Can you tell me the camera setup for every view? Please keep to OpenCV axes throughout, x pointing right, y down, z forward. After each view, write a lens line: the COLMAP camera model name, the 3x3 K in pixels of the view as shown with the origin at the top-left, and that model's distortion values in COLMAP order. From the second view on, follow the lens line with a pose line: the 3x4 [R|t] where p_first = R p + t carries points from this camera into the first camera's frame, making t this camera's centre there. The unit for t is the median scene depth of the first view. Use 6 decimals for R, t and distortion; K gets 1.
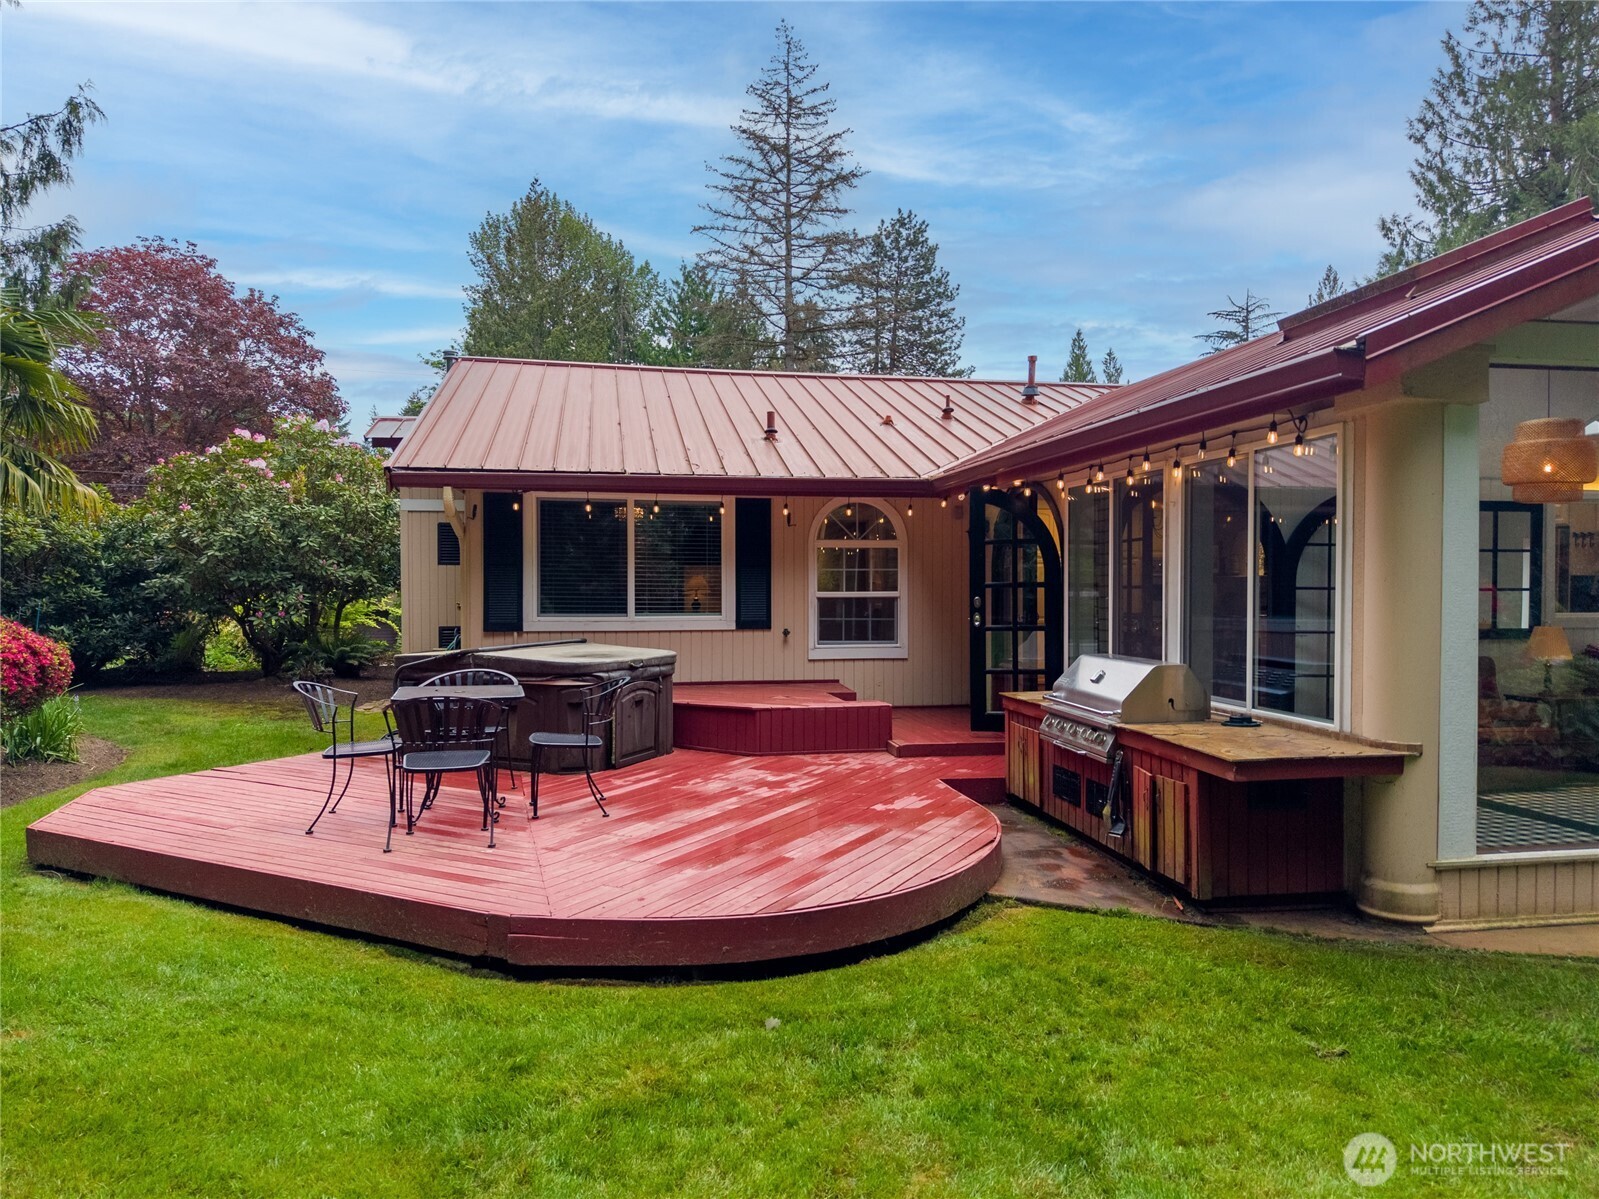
lens RADIAL K [[1064.7, 0, 796.6], [0, 1064.7, 597.2], [0, 0, 1]] dist [0.017176, -0.016620]
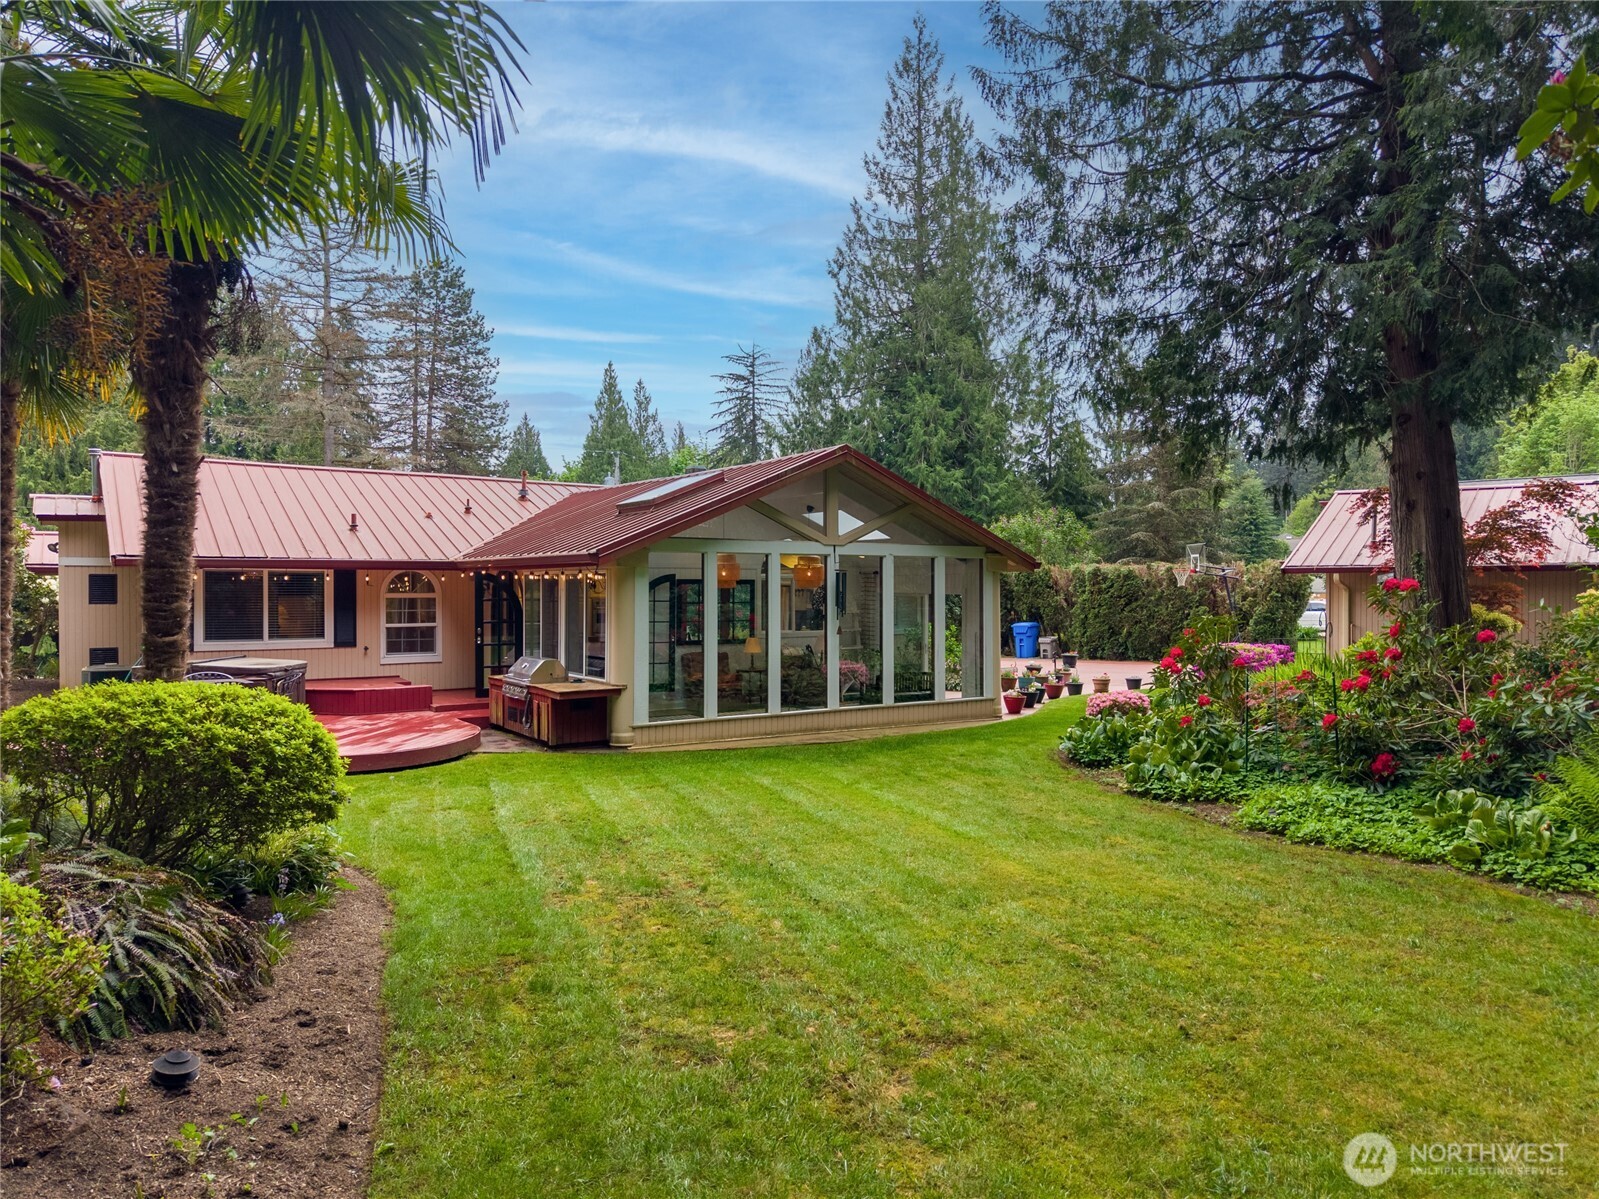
lens RADIAL K [[1064.7, 0, 803.3], [0, 1064.7, 593.1], [0, 0, 1]] dist [0.017176, -0.016620]
pose [[0.911174, -0.002549, 0.412015, -0.052961], [0.005720, 0.999963, -0.006465, -0.028004], [-0.411983, 0.008248, 0.911154, -0.585620]]
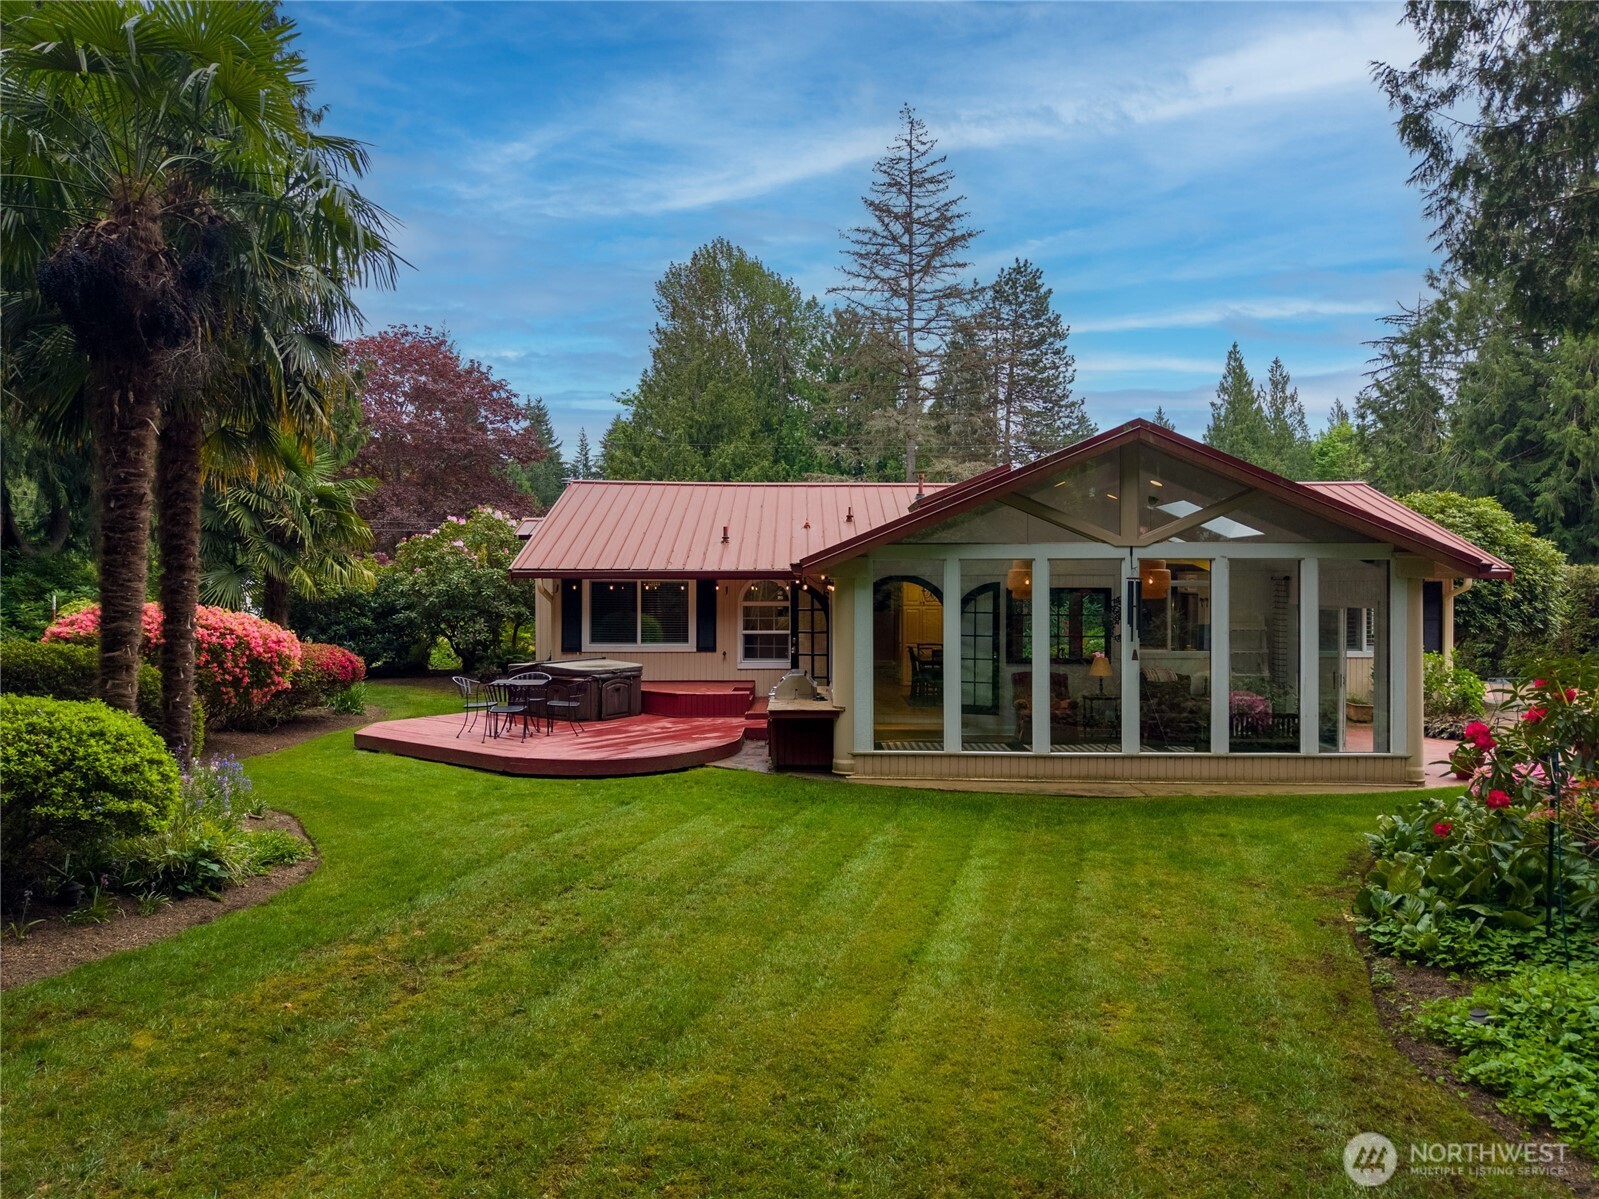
lens RADIAL K [[1064.7, 0, 794.1], [0, 1064.7, 591.4], [0, 0, 1]] dist [0.017176, -0.016620]
pose [[0.982796, 0.000611, -0.184691, 0.303219], [-0.002123, 0.999966, -0.007987, -0.039787], [0.184680, 0.008242, 0.982764, -0.511581]]
